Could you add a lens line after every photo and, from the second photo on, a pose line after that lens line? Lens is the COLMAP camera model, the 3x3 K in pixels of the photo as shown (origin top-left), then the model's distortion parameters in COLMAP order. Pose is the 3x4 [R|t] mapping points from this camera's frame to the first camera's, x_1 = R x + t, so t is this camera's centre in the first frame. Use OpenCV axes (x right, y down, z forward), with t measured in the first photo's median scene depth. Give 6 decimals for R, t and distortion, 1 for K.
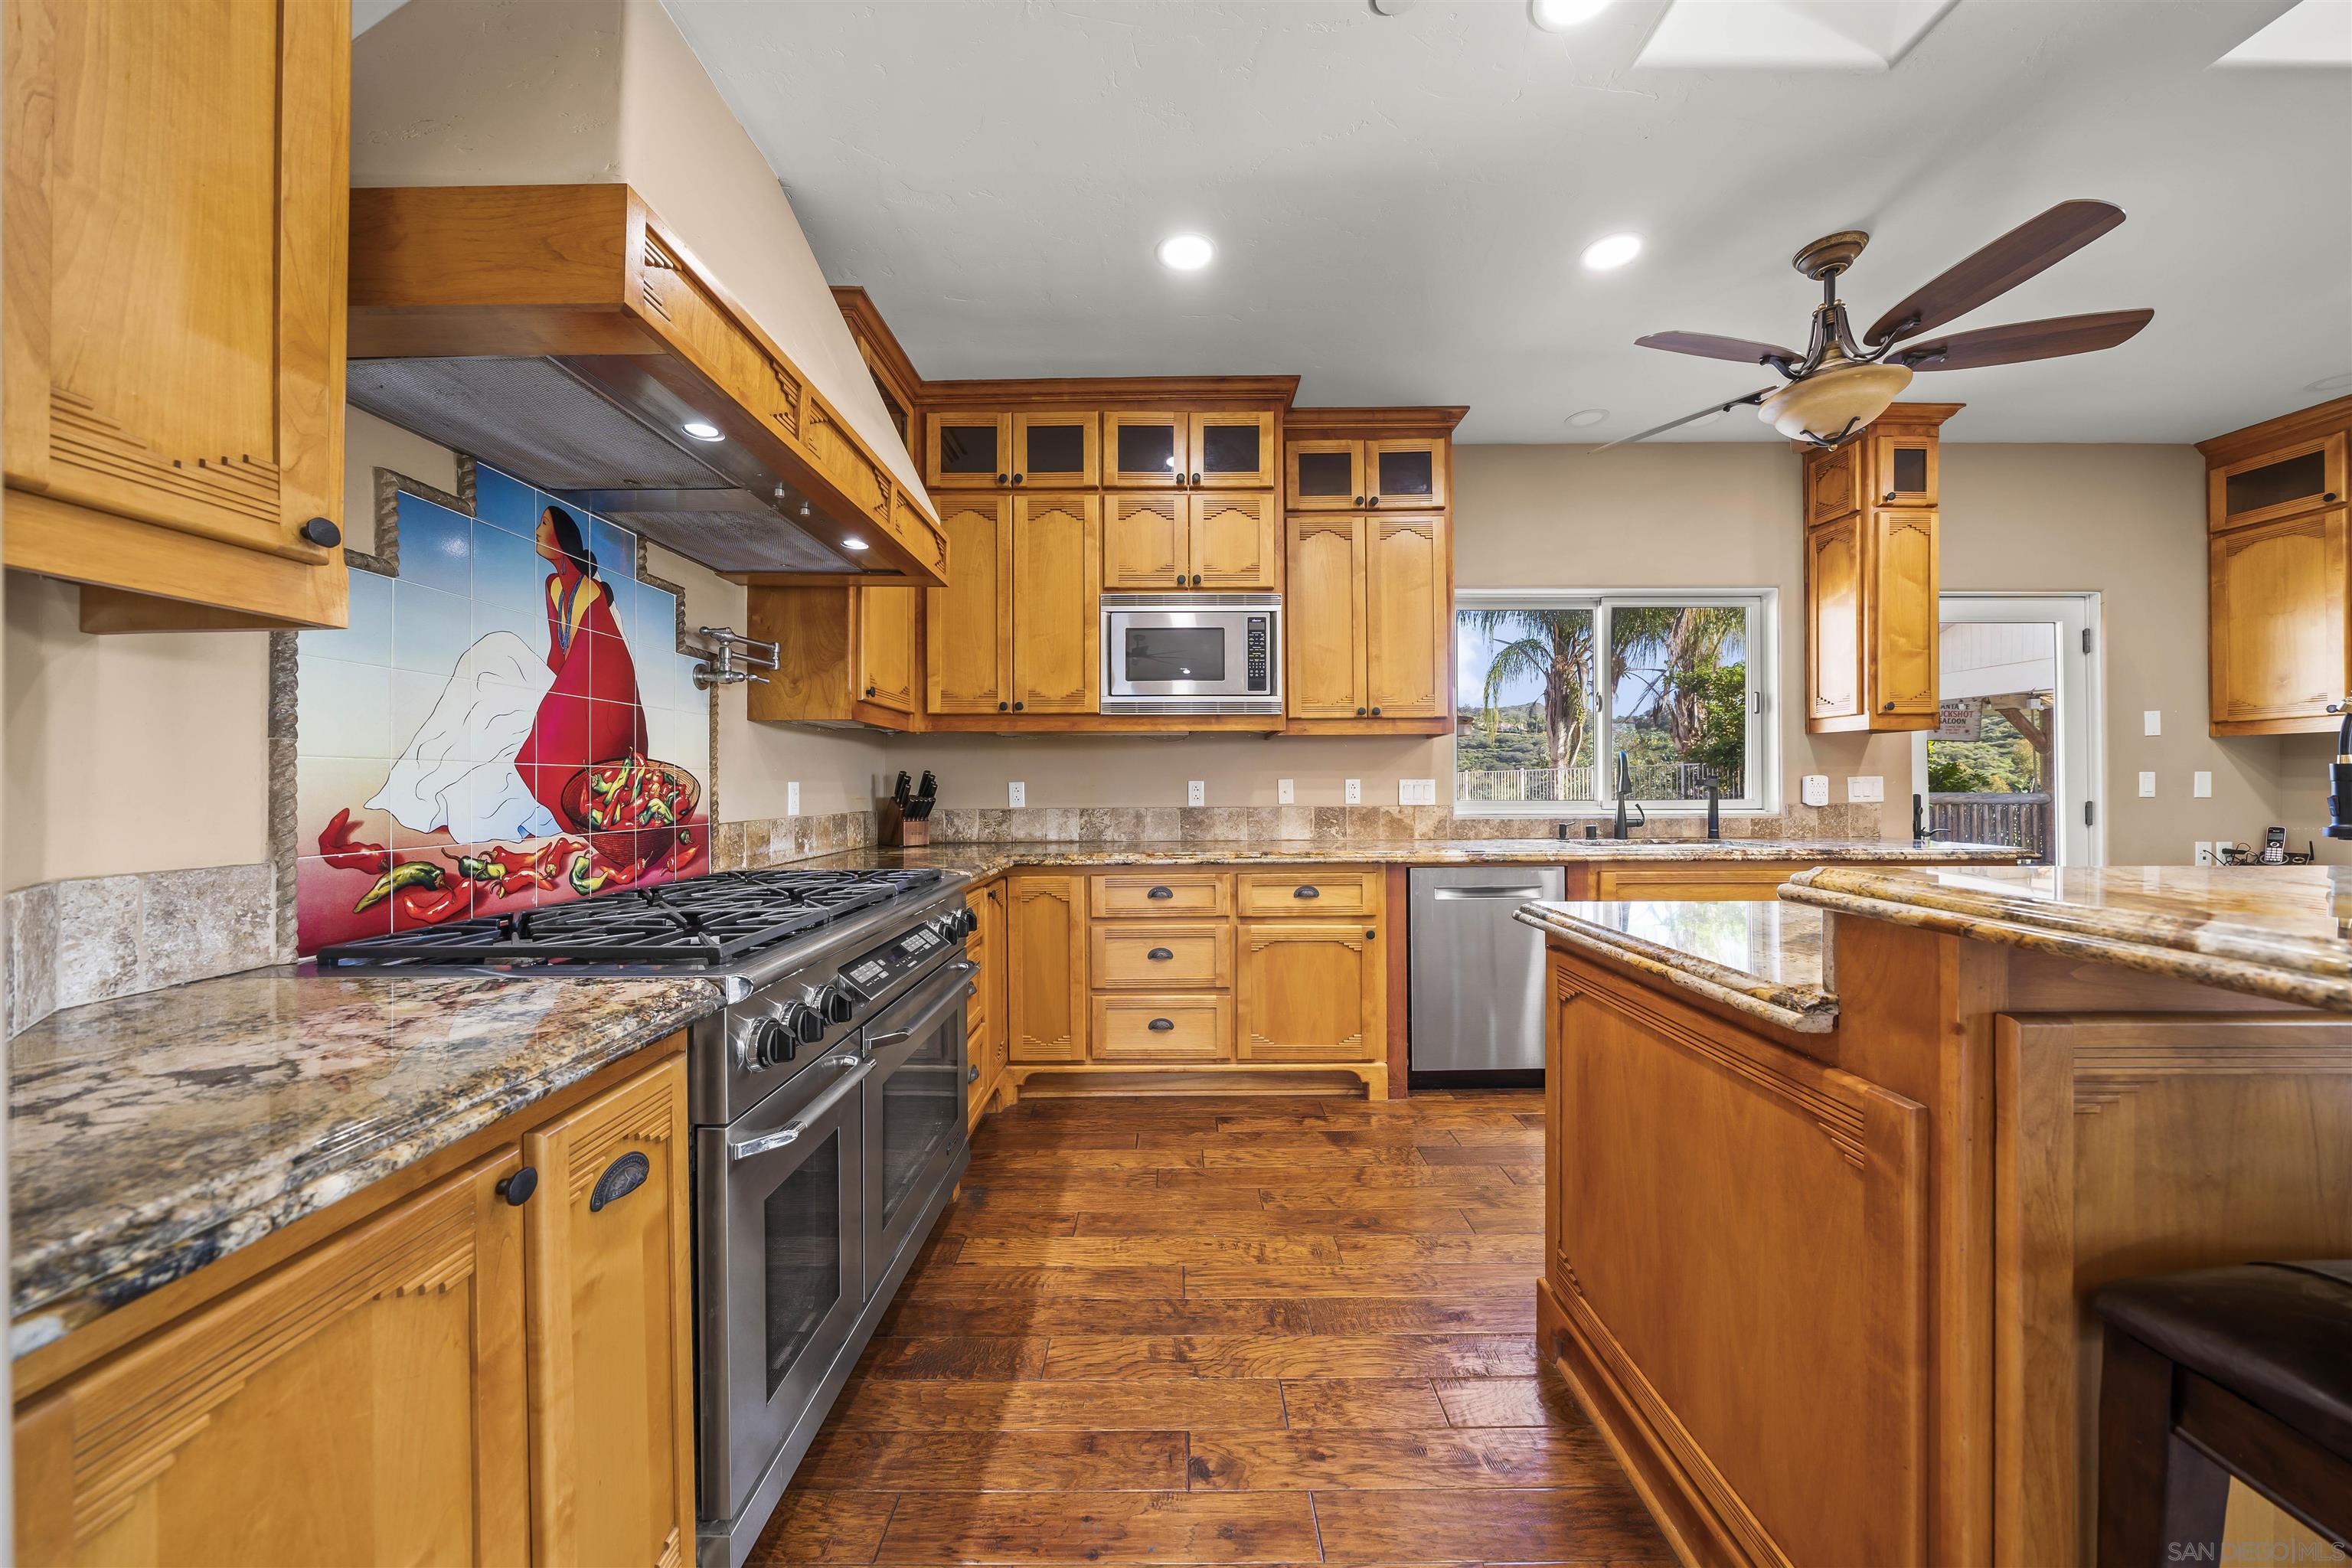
lens RADIAL K [[800.1, 0, 1178.3], [0, 800.1, 780.5], [0, 0, 1]] dist [-0.006281, -0.000032]
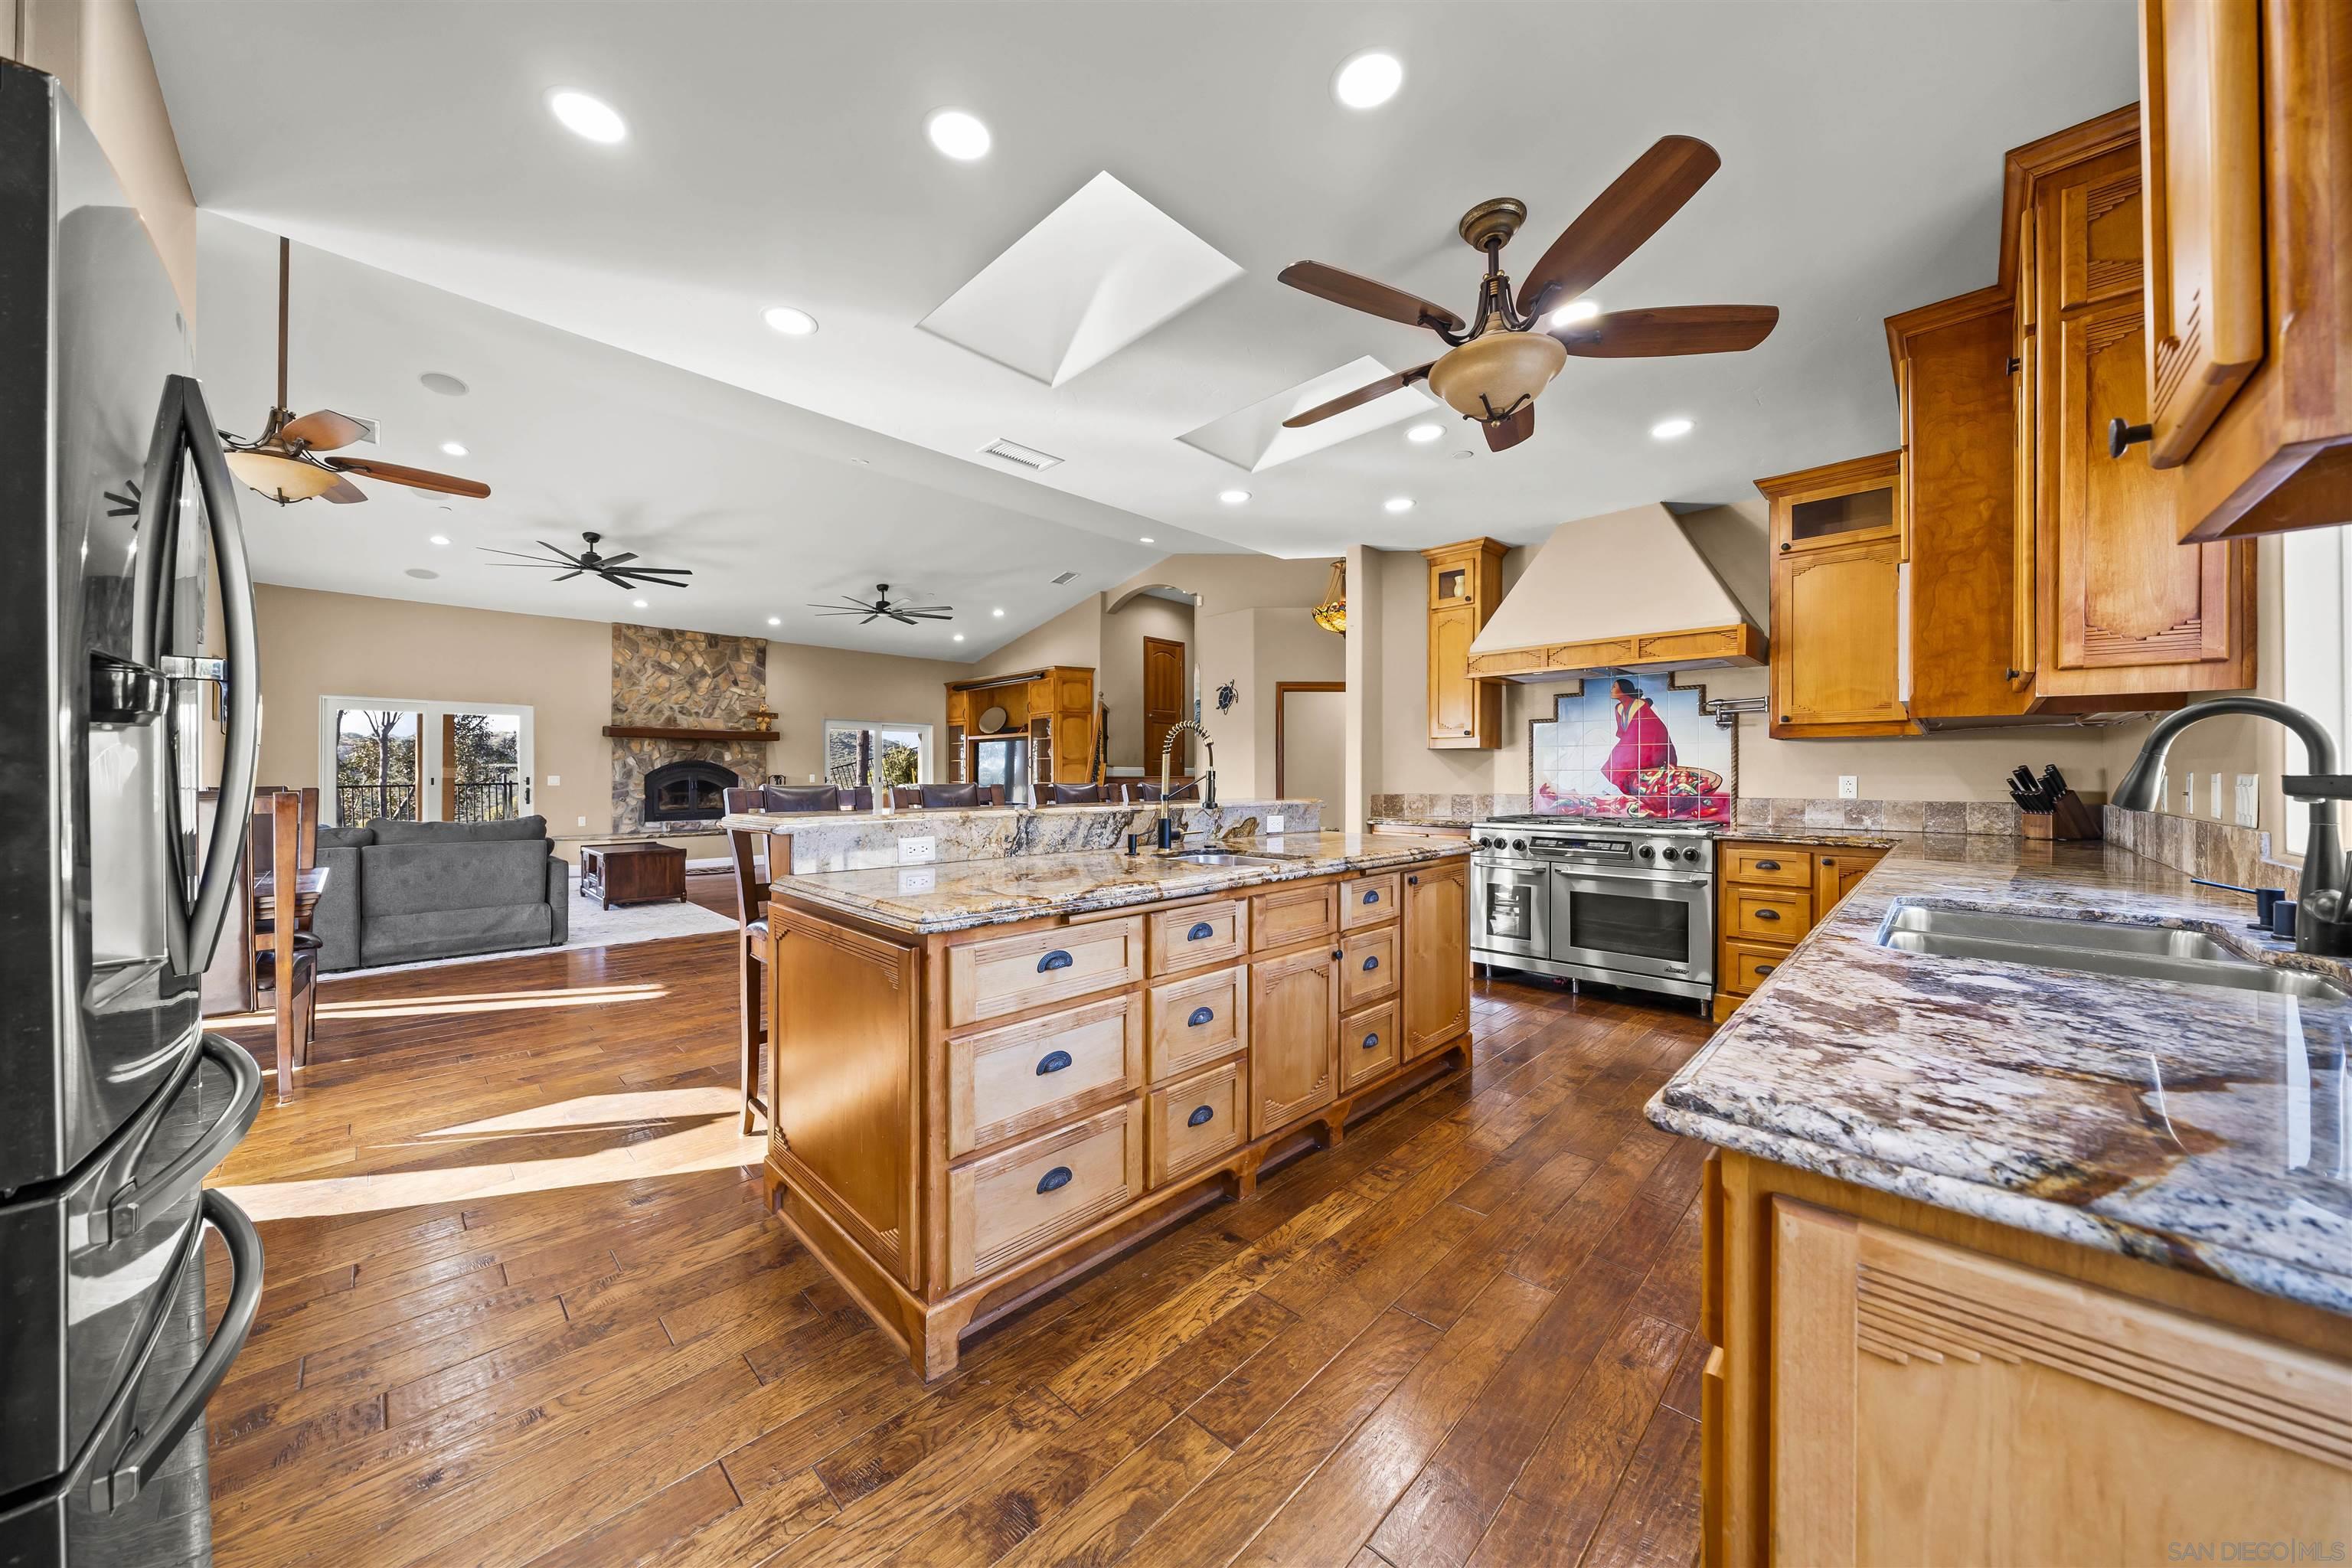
lens RADIAL K [[800.1, 0, 1175.3], [0, 800.1, 771.8], [0, 0, 1]] dist [-0.006281, -0.000032]
pose [[-0.700661, -0.000941, -0.713494, 1.634781], [0.004198, 0.999976, -0.005442, -0.003899], [0.713482, -0.006808, -0.700640, 1.290448]]
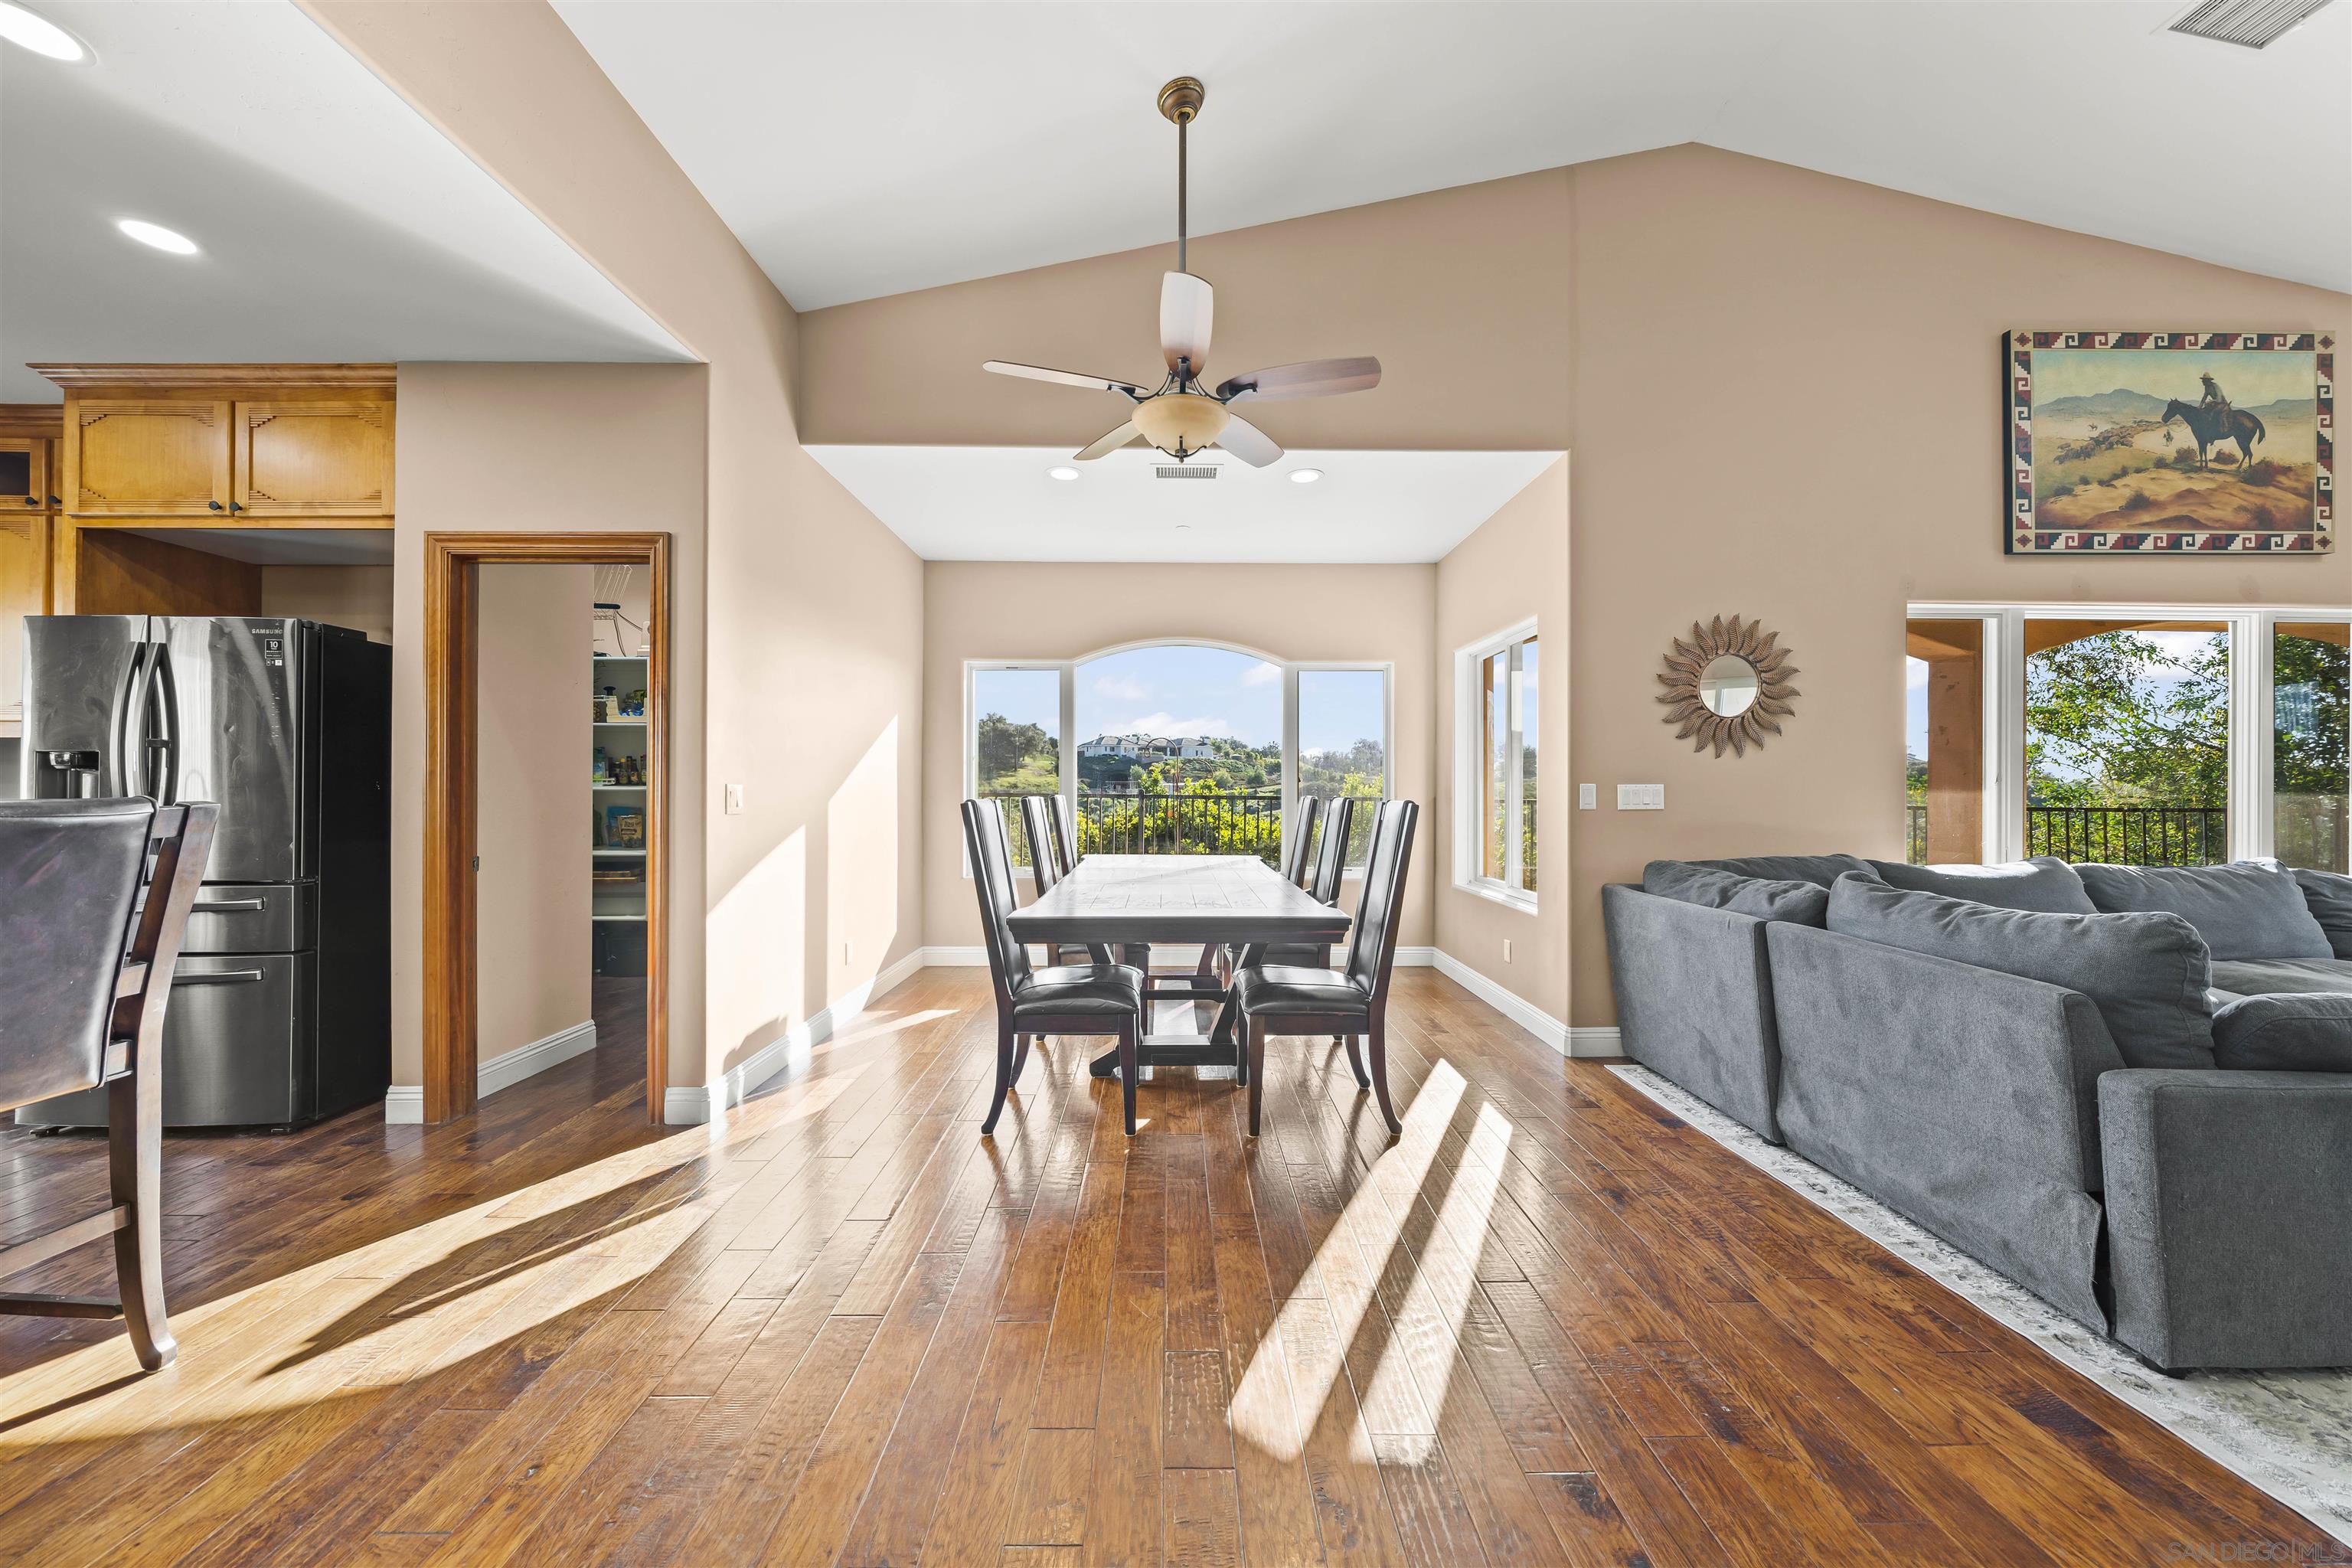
lens RADIAL K [[800.1, 0, 1181.3], [0, 800.1, 789.7], [0, 0, 1]] dist [-0.006281, -0.000032]
pose [[-0.015462, 0.001355, 0.999880, 0.589782], [-0.006690, 0.999977, -0.001459, -0.003258], [-0.999858, -0.006712, -0.015452, -0.749145]]
